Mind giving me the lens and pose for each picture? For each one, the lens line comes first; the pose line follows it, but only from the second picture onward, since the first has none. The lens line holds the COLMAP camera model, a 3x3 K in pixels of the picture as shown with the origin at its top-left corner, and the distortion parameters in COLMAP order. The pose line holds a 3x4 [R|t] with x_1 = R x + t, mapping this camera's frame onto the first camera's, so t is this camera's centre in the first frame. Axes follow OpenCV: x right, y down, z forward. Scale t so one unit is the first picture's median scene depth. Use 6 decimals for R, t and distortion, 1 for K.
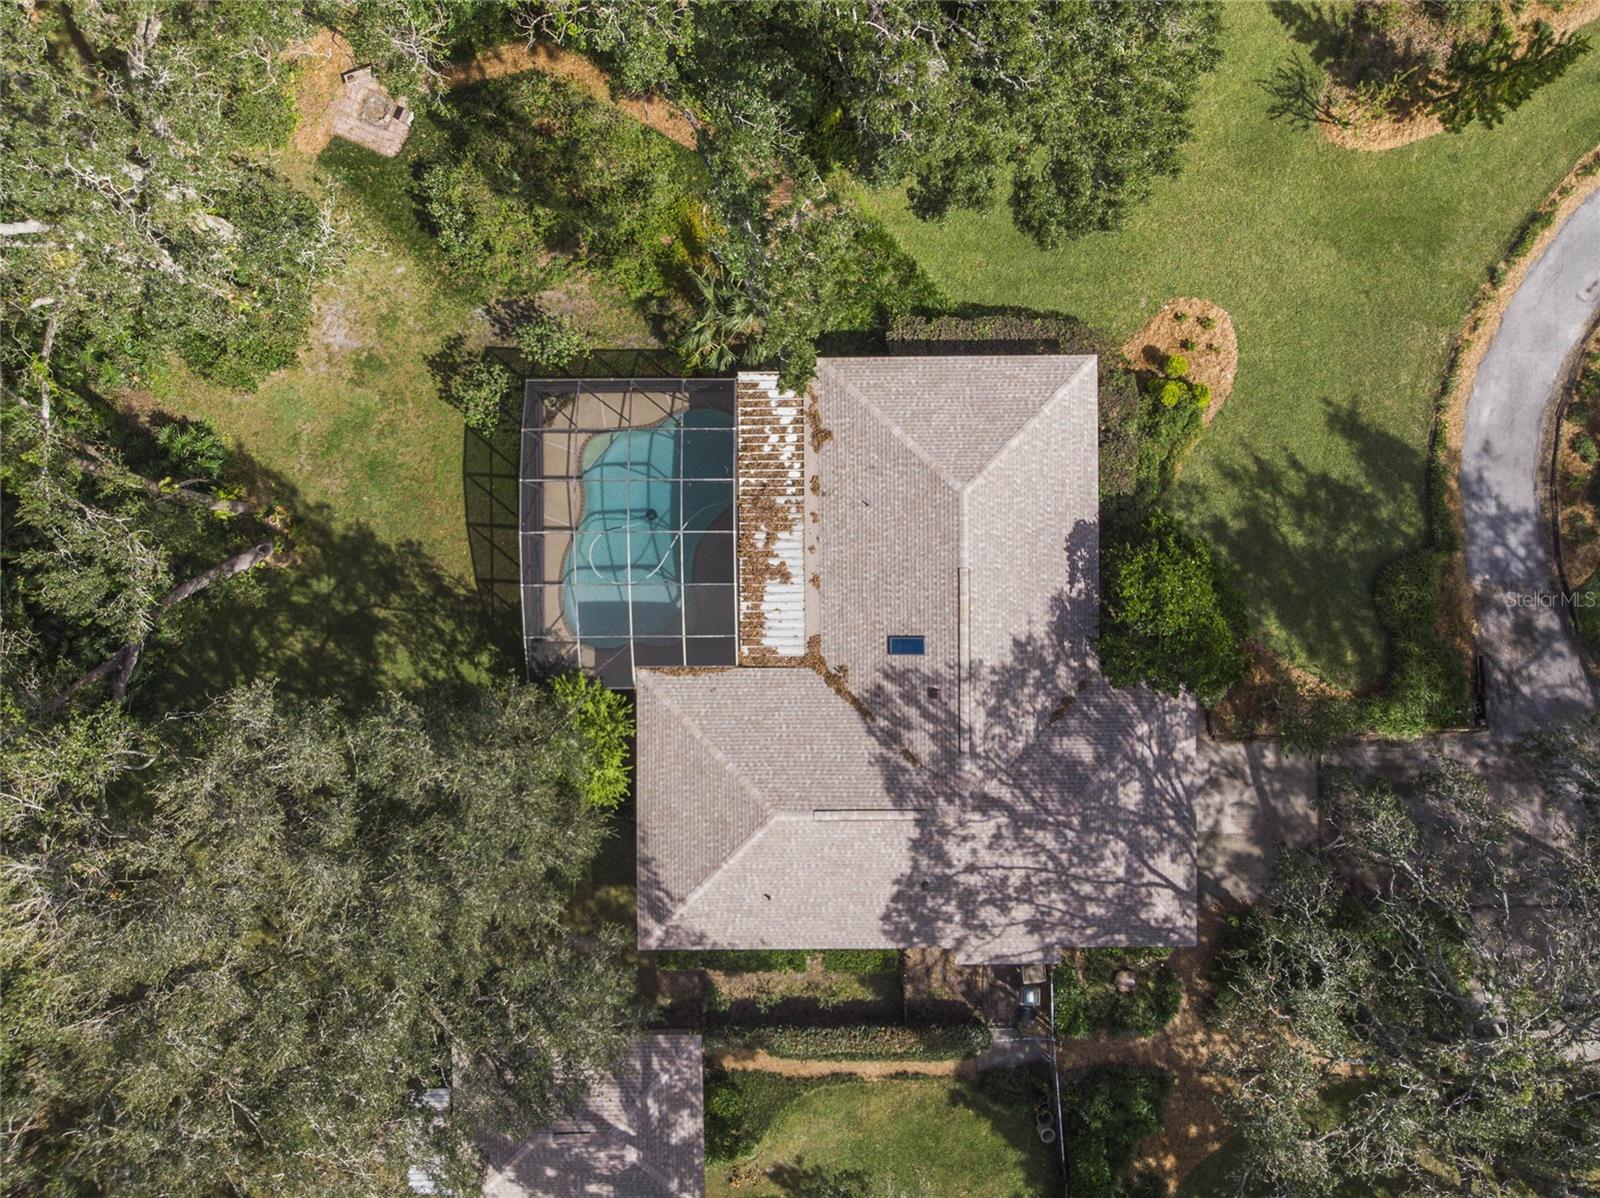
lens RADIAL K [[1162.2, 0, 806.9], [0, 1162.2, 566.4], [0, 0, 1]] dist [-0.000515, 0.004896]
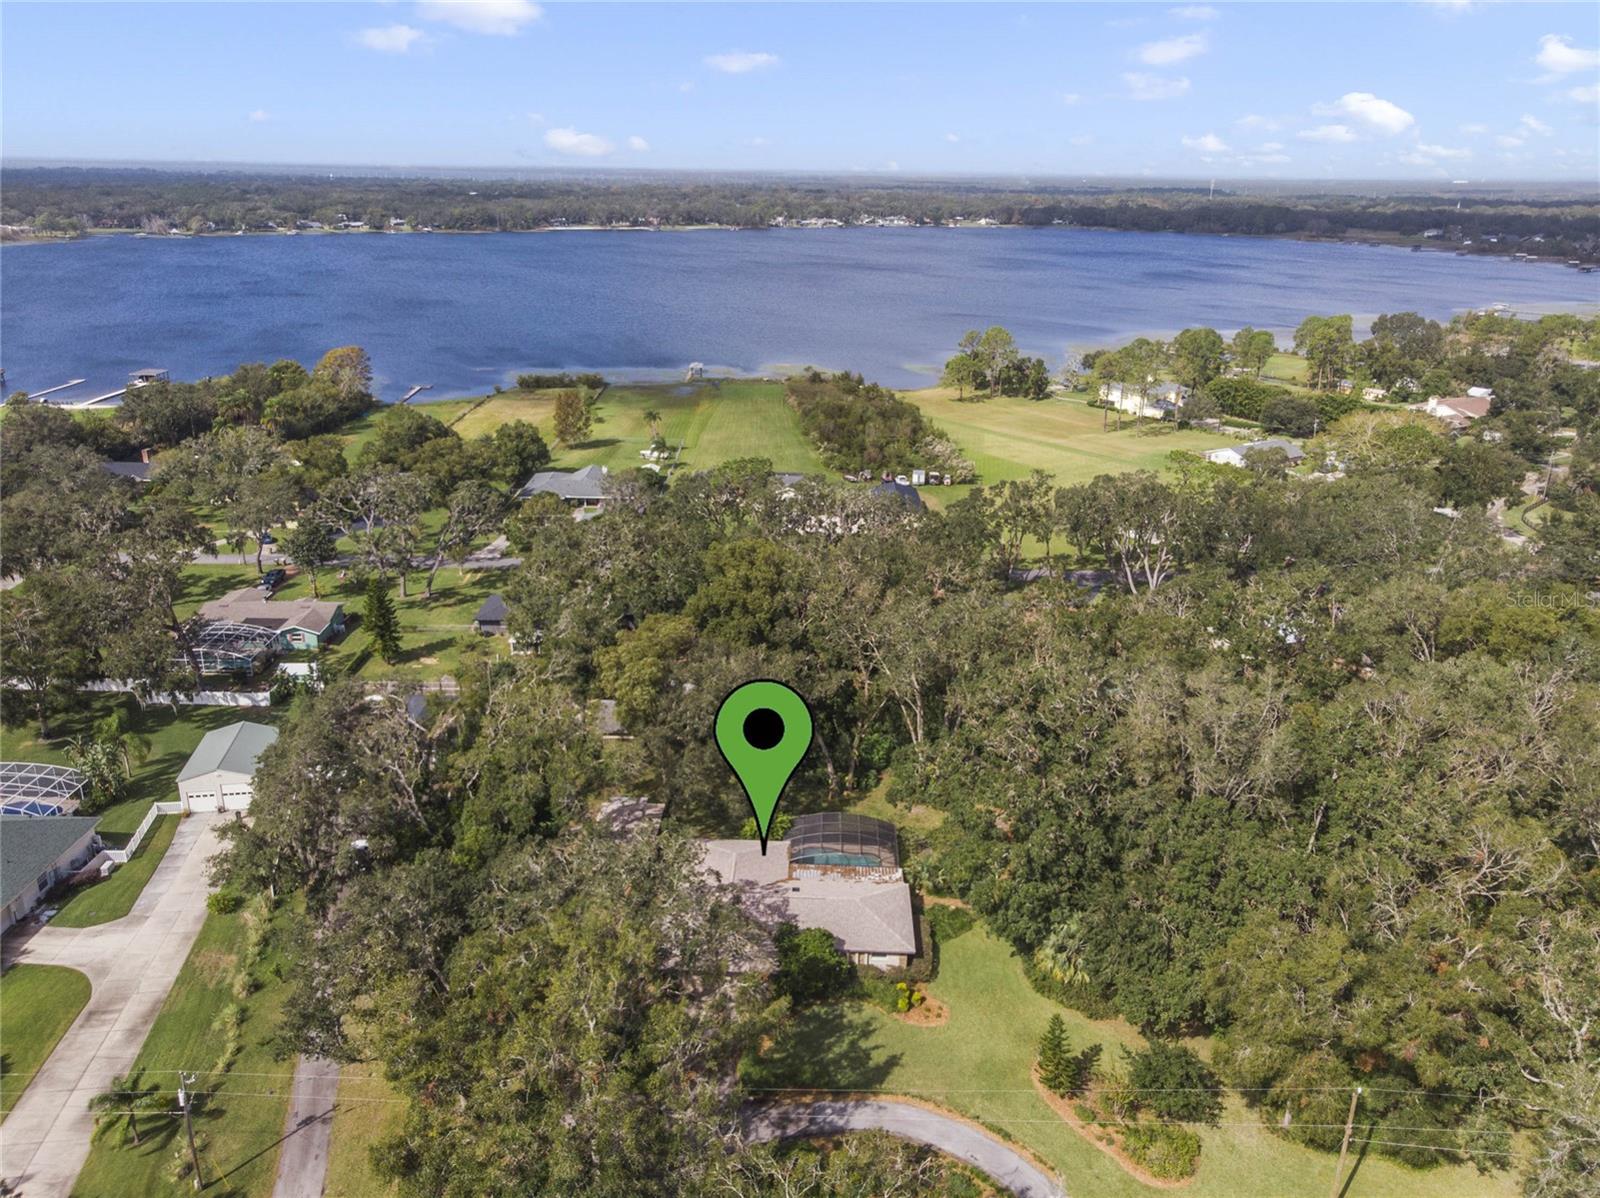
lens RADIAL K [[1173.1, 0, 800.0], [0, 1173.1, 599.0], [0, 0, 1]] dist [-0.004888, 0.000284]
pose [[-0.039856, 0.311500, -0.949410, 2.243215], [-0.999007, -0.031369, 0.031646, -0.000330], [-0.019925, 0.949728, 0.312441, -0.412342]]
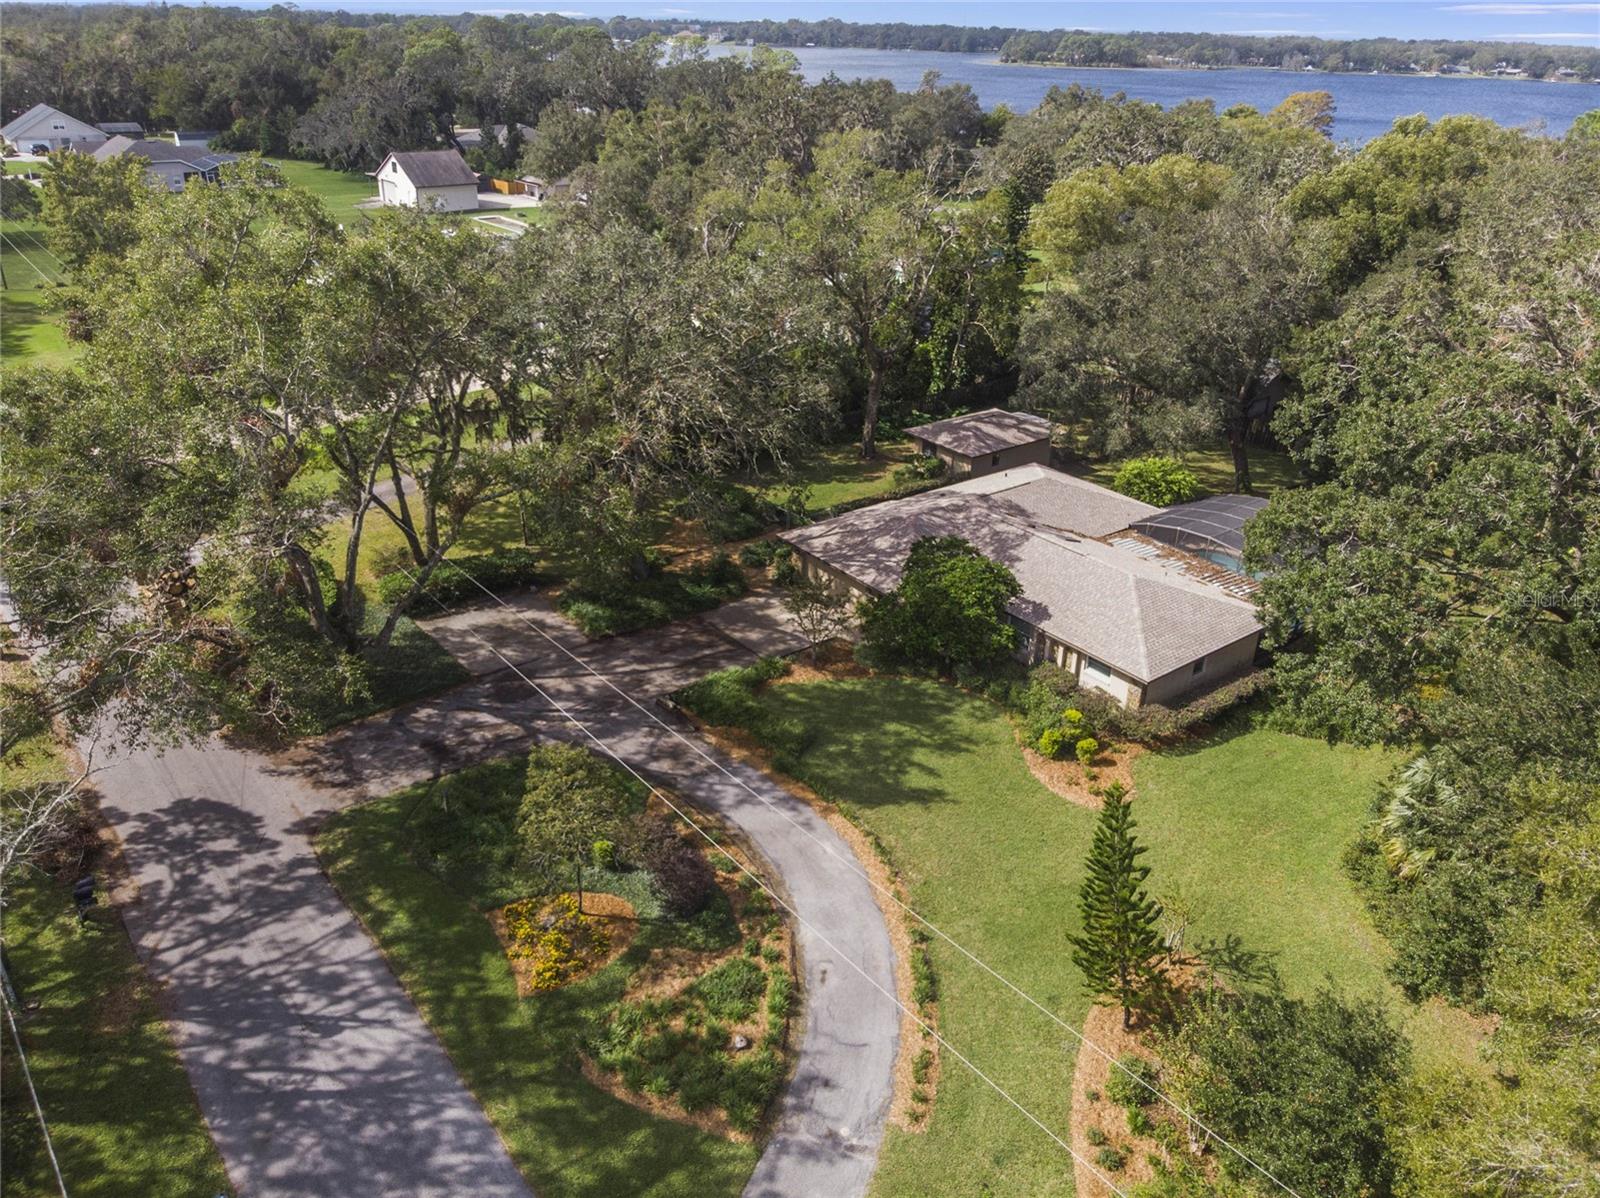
lens RADIAL K [[1162.2, 0, 806.9], [0, 1162.2, 566.4], [0, 0, 1]] dist [-0.000515, 0.004896]
pose [[-0.791449, 0.225065, -0.568291, 1.134923], [-0.610157, -0.346111, 0.712682, -0.752249], [-0.036292, 0.910798, 0.411254, 0.412550]]
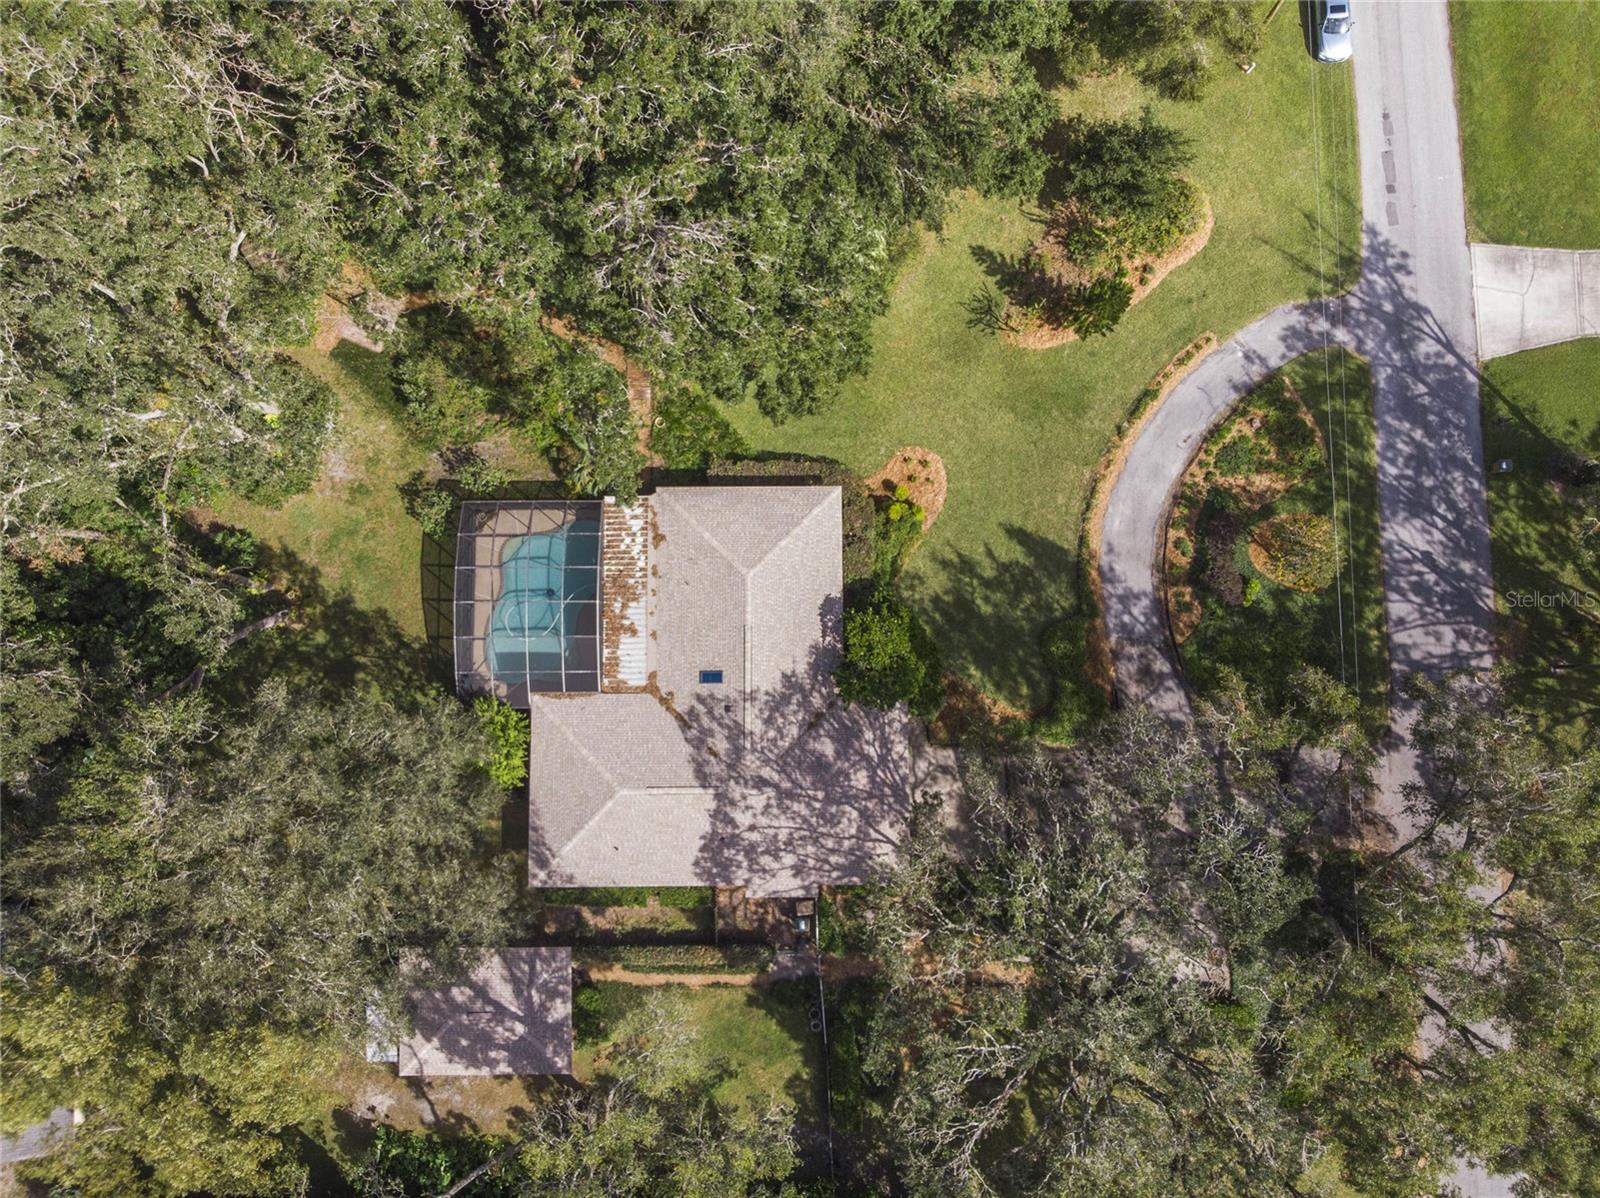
lens RADIAL K [[1136.1, 0, 800.0], [0, 1136.1, 599.0], [0, 0, 1]] dist [0.011302, -0.001398]
pose [[0.999948, 0.001936, -0.010025, 0.207459], [-0.002718, 0.996904, -0.078586, 0.079214], [0.009842, 0.078609, 0.996857, -0.446497]]
